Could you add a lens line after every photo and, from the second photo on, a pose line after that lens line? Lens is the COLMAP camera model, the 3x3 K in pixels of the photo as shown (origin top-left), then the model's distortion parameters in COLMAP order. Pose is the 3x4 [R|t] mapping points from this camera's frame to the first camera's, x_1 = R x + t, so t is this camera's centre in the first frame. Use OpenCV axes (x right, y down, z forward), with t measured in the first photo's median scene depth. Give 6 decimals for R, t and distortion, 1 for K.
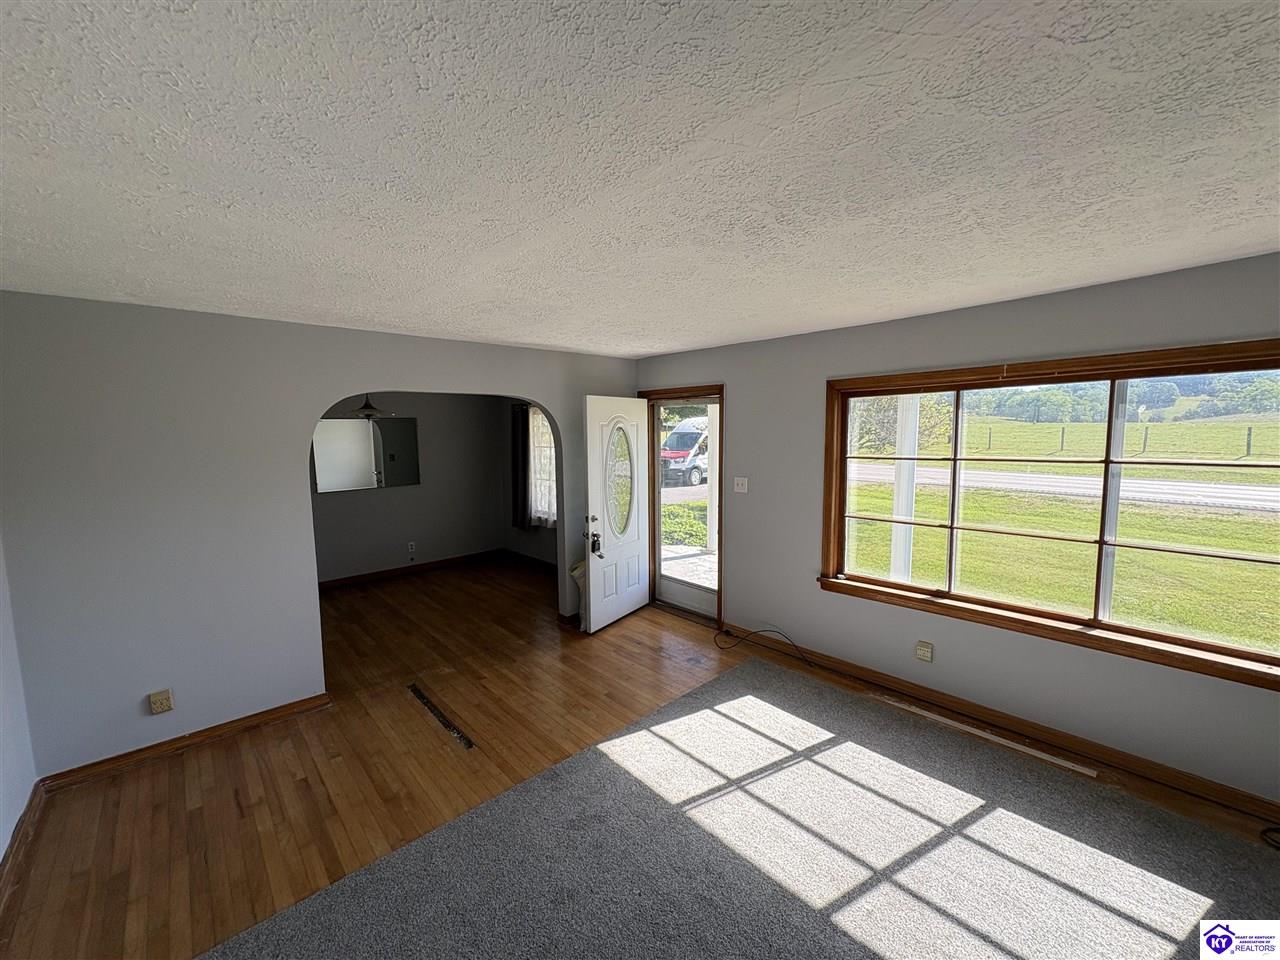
lens RADIAL K [[515.2, 0, 633.4], [0, 515.2, 481.0], [0, 0, 1]] dist [0.010314, 0.000039]
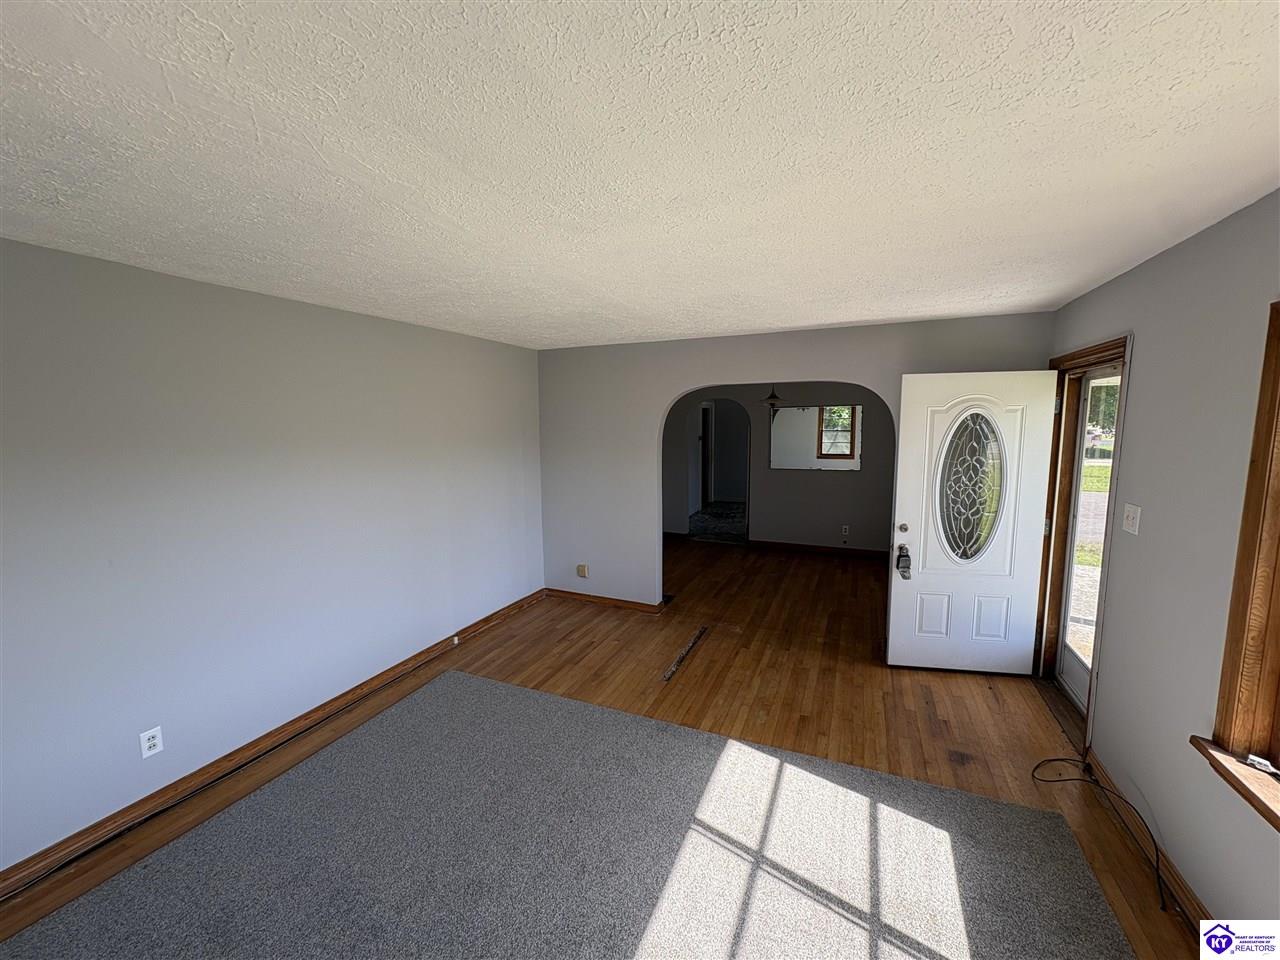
lens RADIAL K [[515.2, 0, 634.1], [0, 515.2, 476.5], [0, 0, 1]] dist [0.010314, 0.000039]
pose [[0.407821, 0.109644, -0.906455, 0.636486], [-0.090289, 0.992741, 0.079459, -0.043850], [0.908587, 0.049438, 0.414760, 0.369810]]
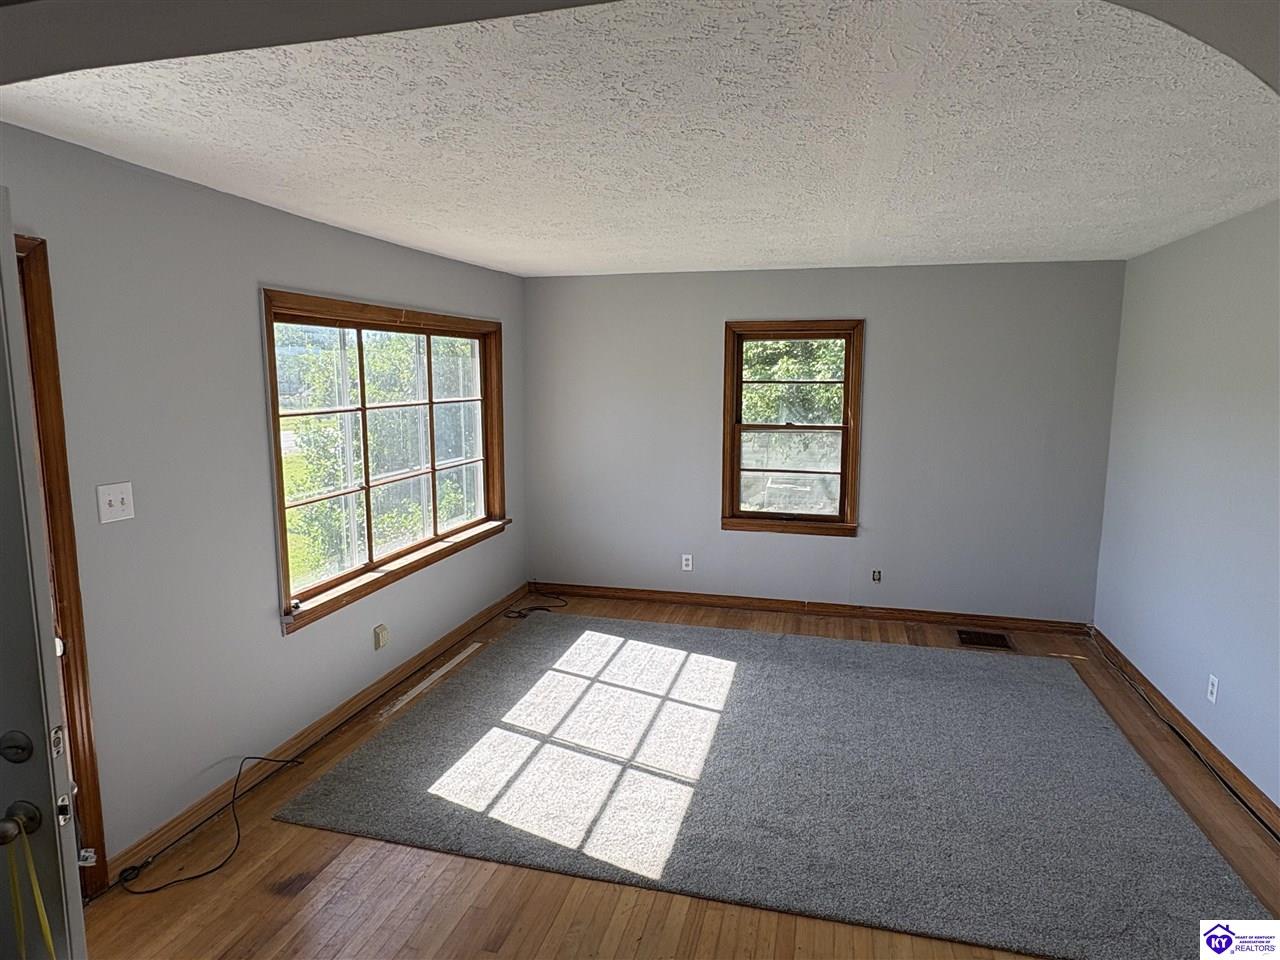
lens RADIAL K [[735.7, 0, 637.2], [0, 735.7, 481.9], [0, 0, 1]] dist [-0.004942, 0.000446]
pose [[-0.539530, -0.085908, 0.837572, -0.666079], [0.113913, 0.978187, 0.173709, -0.083203], [-0.834225, 0.189132, -0.517975, 1.249071]]
